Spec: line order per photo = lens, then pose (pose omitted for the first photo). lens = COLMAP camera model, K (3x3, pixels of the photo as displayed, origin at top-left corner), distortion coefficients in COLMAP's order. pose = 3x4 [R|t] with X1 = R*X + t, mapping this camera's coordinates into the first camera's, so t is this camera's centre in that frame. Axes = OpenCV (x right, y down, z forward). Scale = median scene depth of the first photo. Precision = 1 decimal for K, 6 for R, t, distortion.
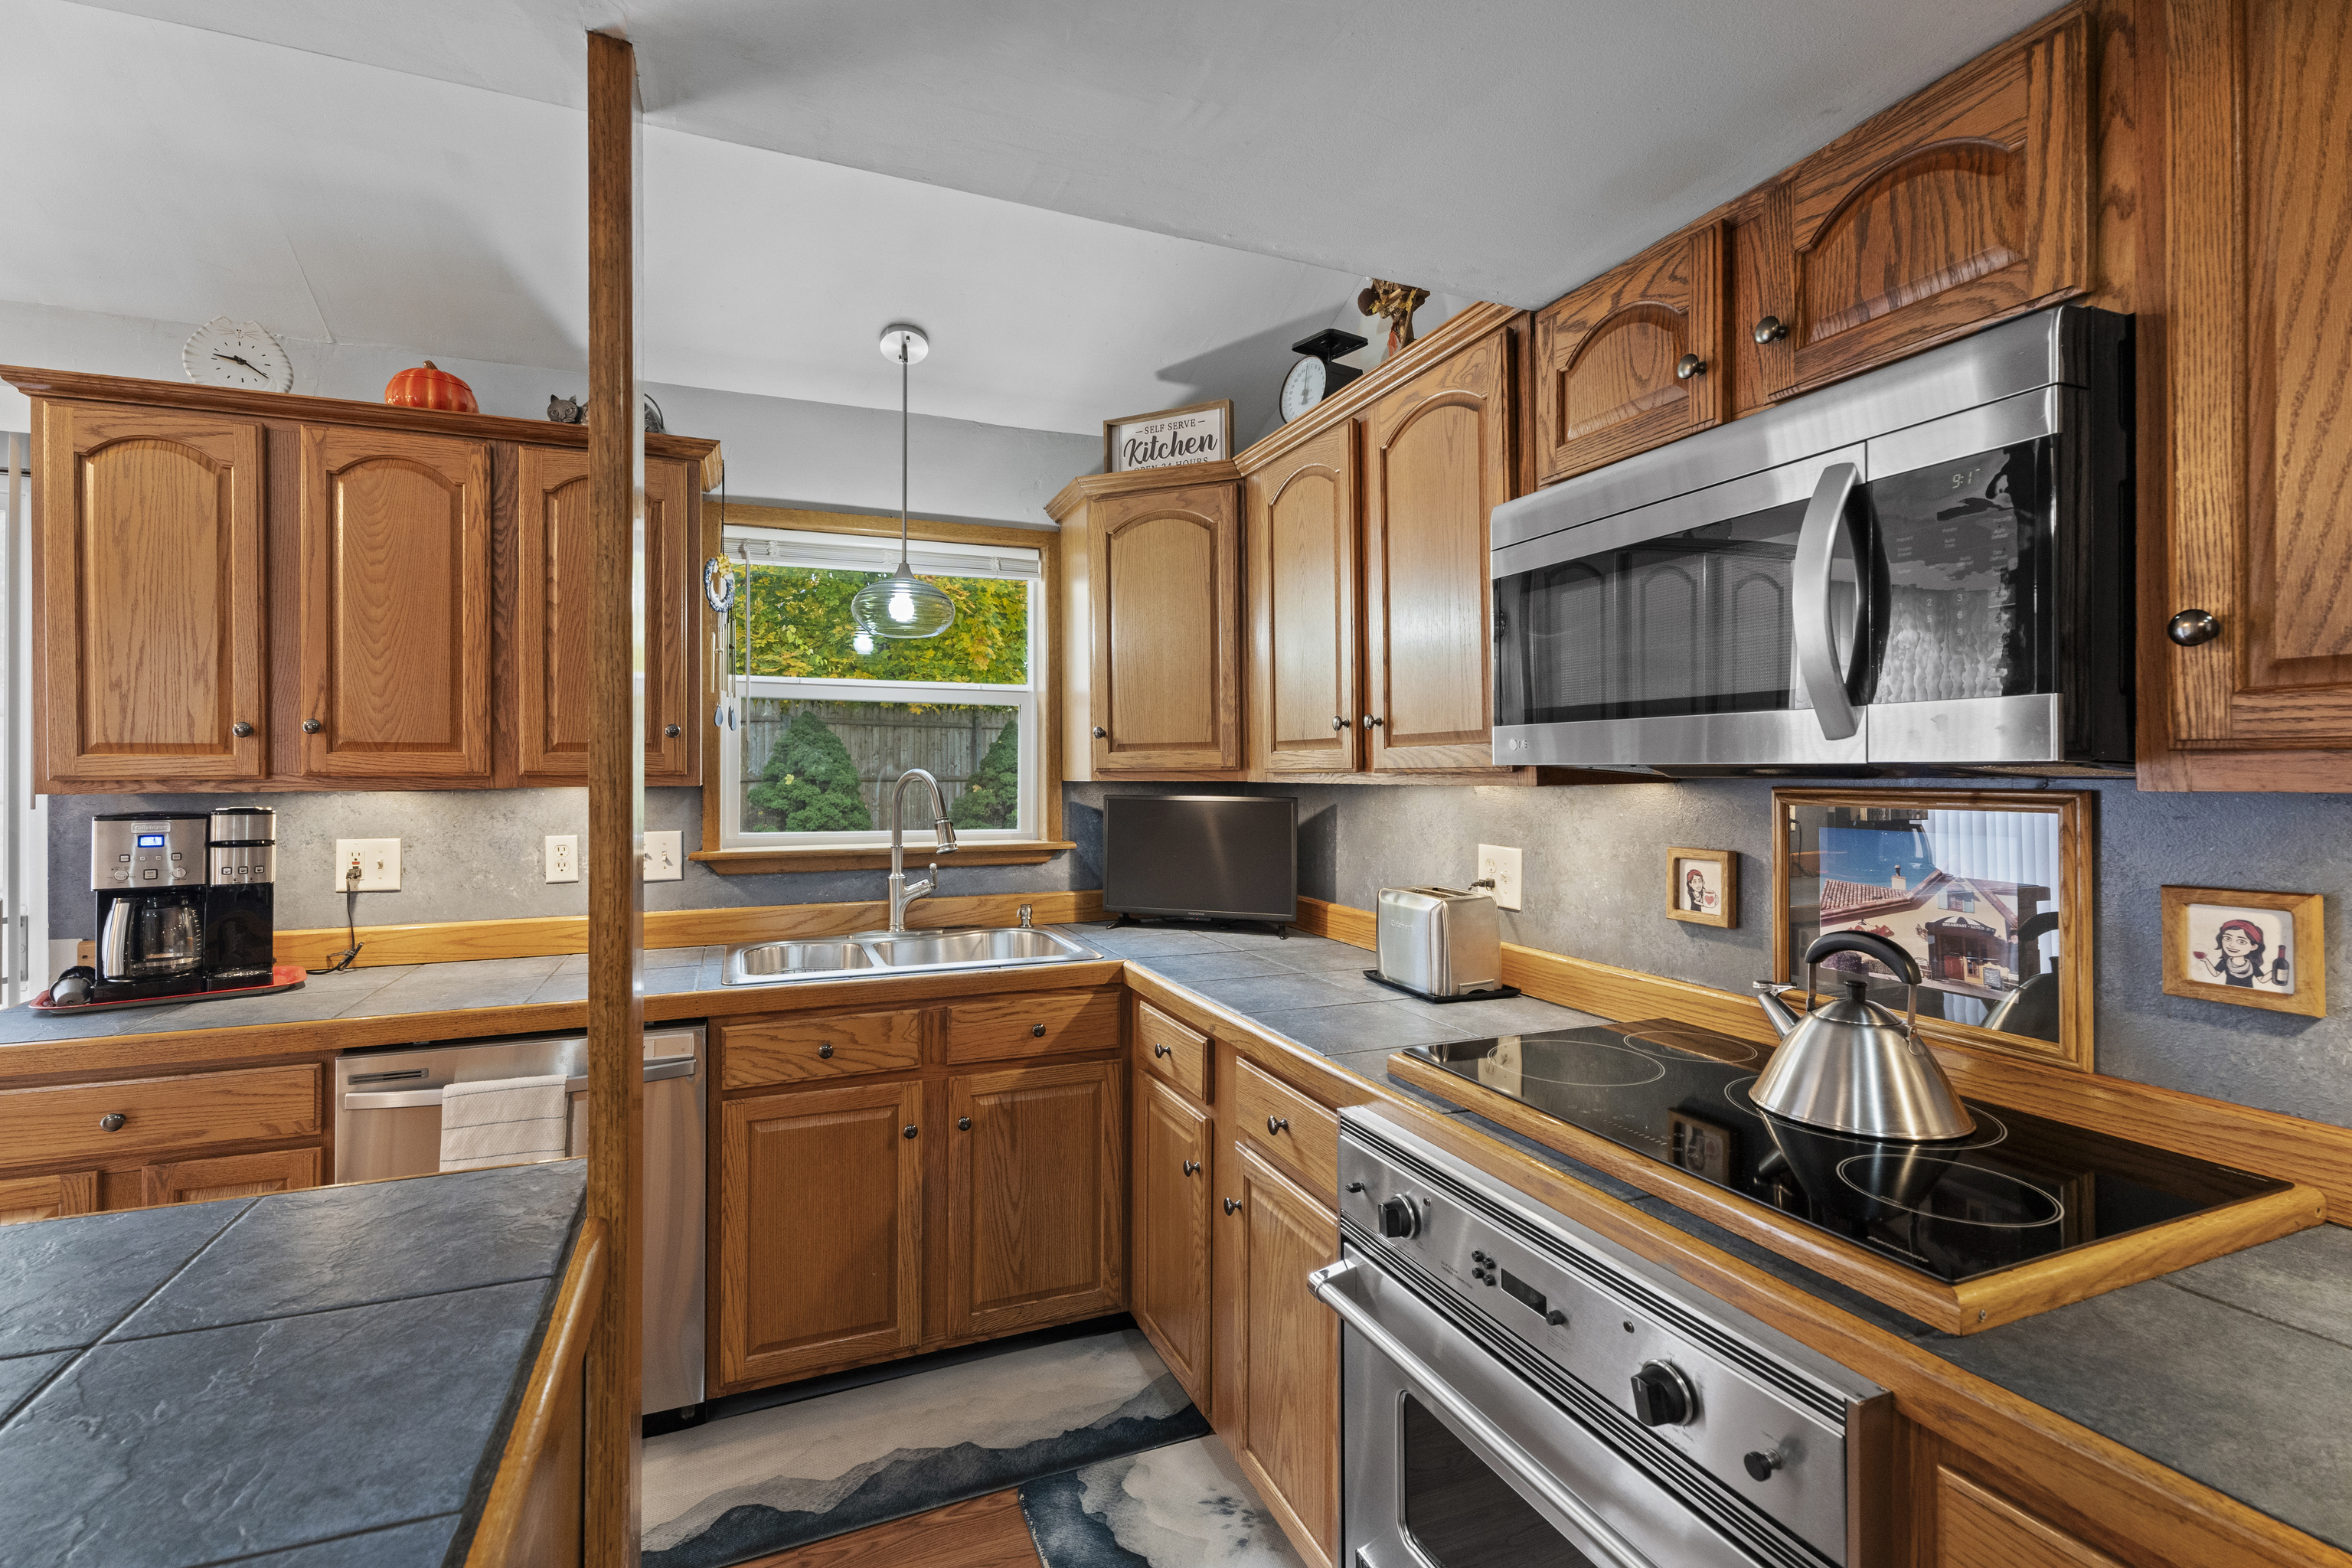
lens RADIAL K [[1072.7, 0, 1159.3], [0, 1072.7, 764.9], [0, 0, 1]] dist [0.000762, 0.000488]
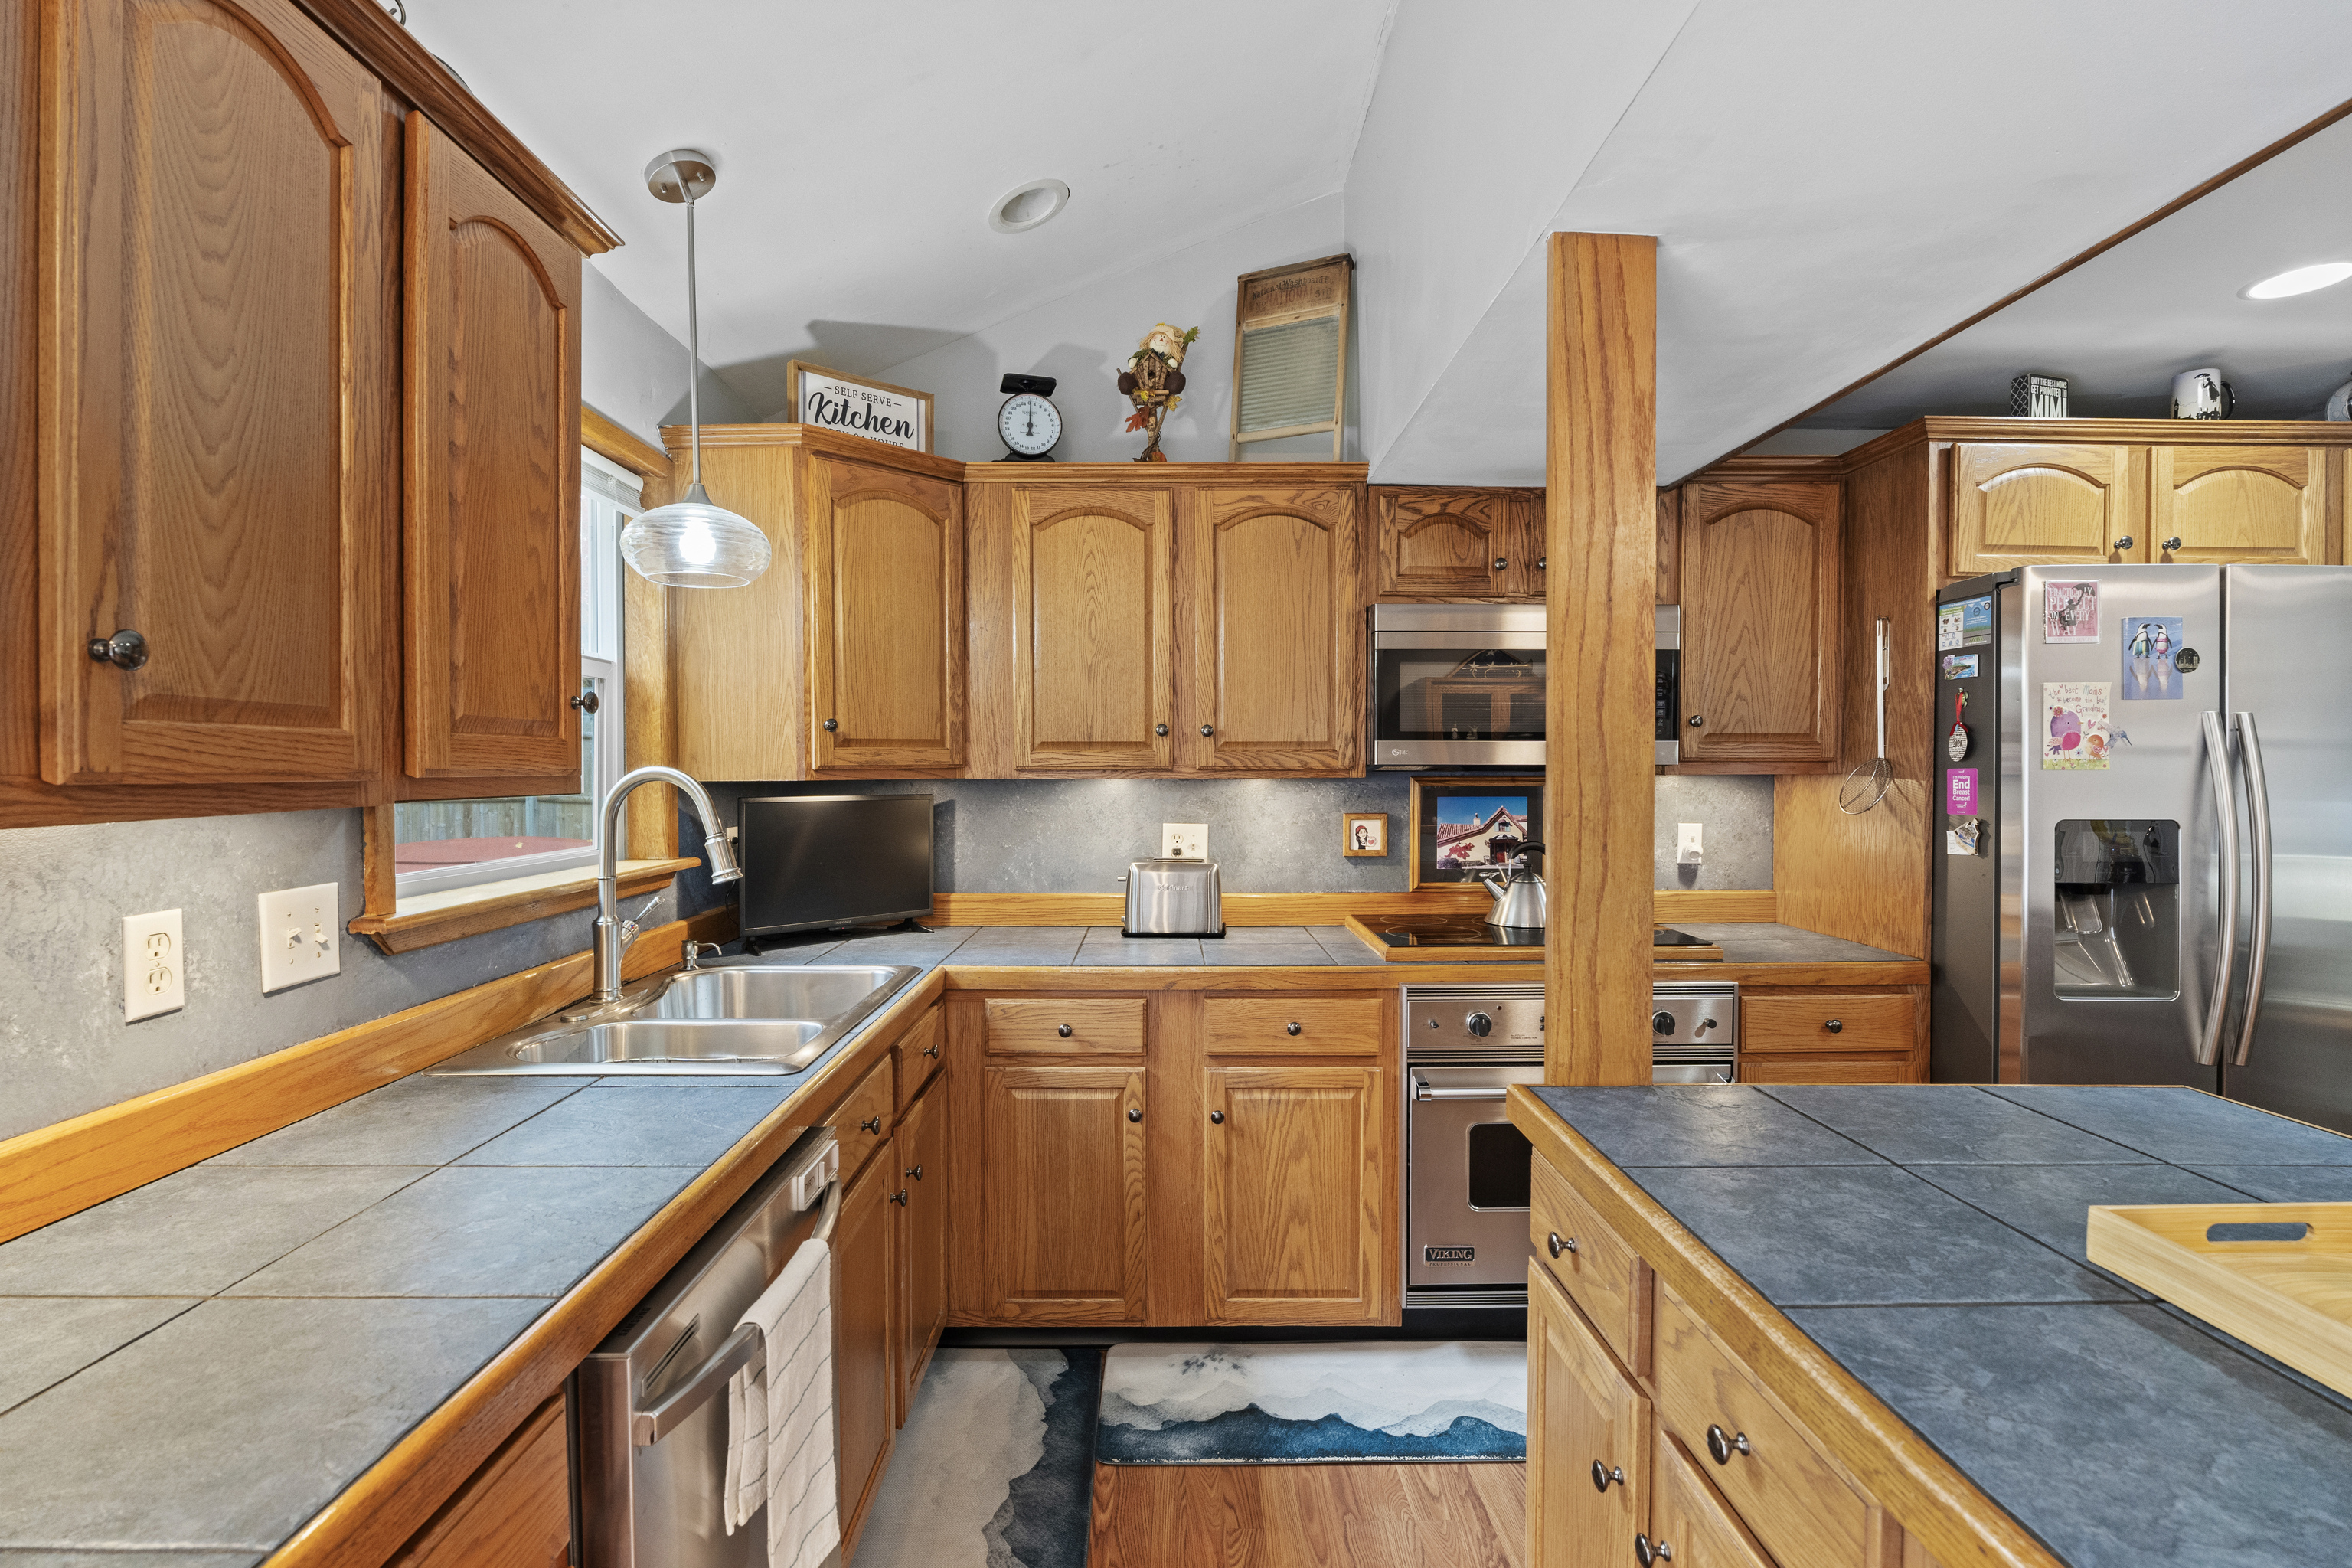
lens RADIAL K [[1072.7, 0, 1155.5], [0, 1072.7, 791.2], [0, 0, 1]] dist [0.000762, 0.000488]
pose [[0.367110, -0.021337, 0.929933, -1.019093], [-0.006866, 0.999647, 0.025647, 0.000123], [-0.930152, -0.015801, 0.366834, 0.557514]]
